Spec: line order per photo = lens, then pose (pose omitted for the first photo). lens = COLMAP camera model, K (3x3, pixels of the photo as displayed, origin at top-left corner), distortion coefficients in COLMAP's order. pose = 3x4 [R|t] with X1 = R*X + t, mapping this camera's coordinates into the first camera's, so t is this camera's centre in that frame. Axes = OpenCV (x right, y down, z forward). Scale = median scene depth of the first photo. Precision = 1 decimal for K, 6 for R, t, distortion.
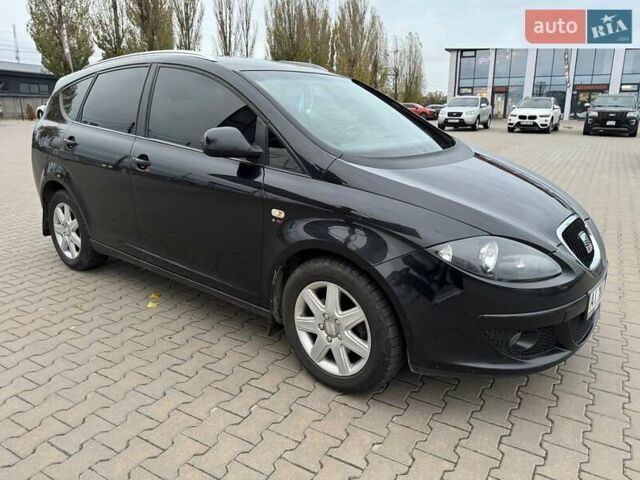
lens RADIAL K [[473.3, 0, 339.1], [0, 473.3, 233.5], [0, 0, 1]] dist [0.071541, -0.089224]
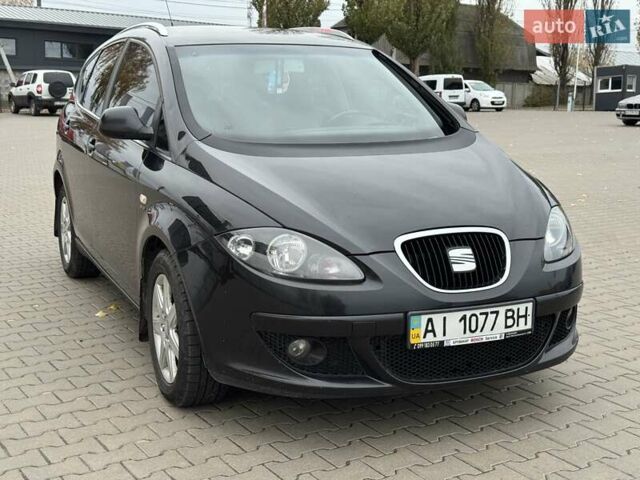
lens RADIAL K [[911.5, 0, 322.6], [0, 911.5, 255.9], [0, 0, 1]] dist [0.156437, -0.112254]
pose [[0.878579, 0.083310, -0.470275, 0.937769], [-0.121364, 0.991291, -0.051126, 0.105724], [0.461920, 0.101992, 0.881038, -0.360826]]
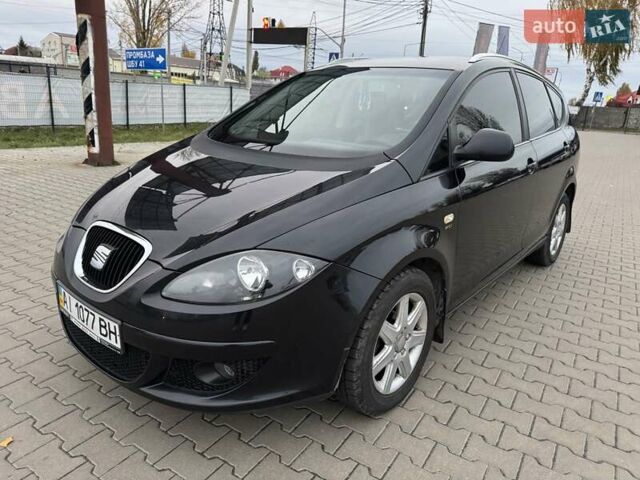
lens RADIAL K [[451.7, 0, 313.2], [0, 451.7, 236.8], [0, 0, 1]] dist [0.058654, -0.084963]
pose [[-0.074016, 0.278119, -0.957691, 1.145034], [-0.303130, 0.908611, 0.287294, -0.324608], [0.950070, 0.311569, 0.017054, 1.230948]]
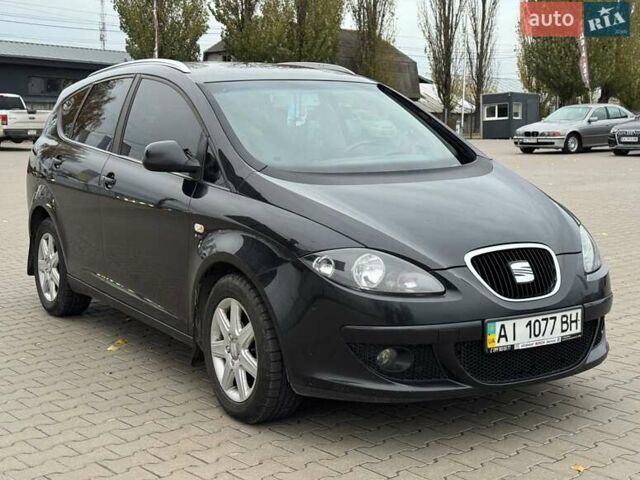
lens RADIAL K [[998.2, 0, 338.4], [0, 998.2, 239.9], [0, 0, 1]] dist [0.181223, -0.104824]
pose [[0.941490, 0.030626, -0.335645, 0.752361], [-0.076091, 0.989466, -0.123152, 0.192660], [0.328338, 0.141486, 0.933903, -0.734326]]
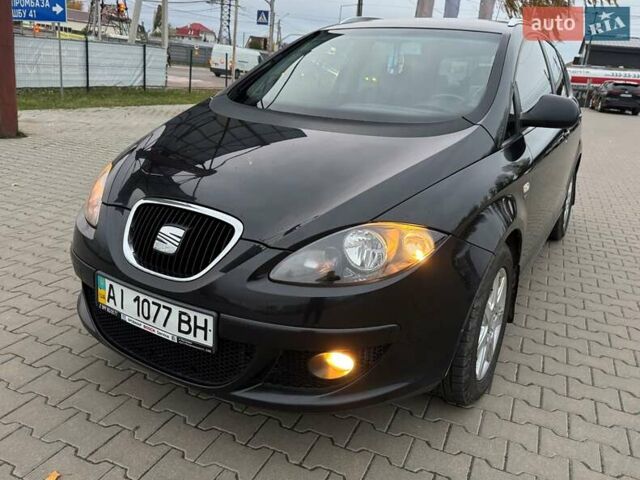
lens RADIAL K [[520.9, 0, 325.1], [0, 520.9, 204.7], [0, 0, 1]] dist [0.068872, -0.108296]
pose [[0.106143, 0.246619, -0.963282, 1.164747], [-0.323267, 0.924689, 0.201118, -0.233259], [0.940336, 0.290050, 0.177873, 0.989601]]
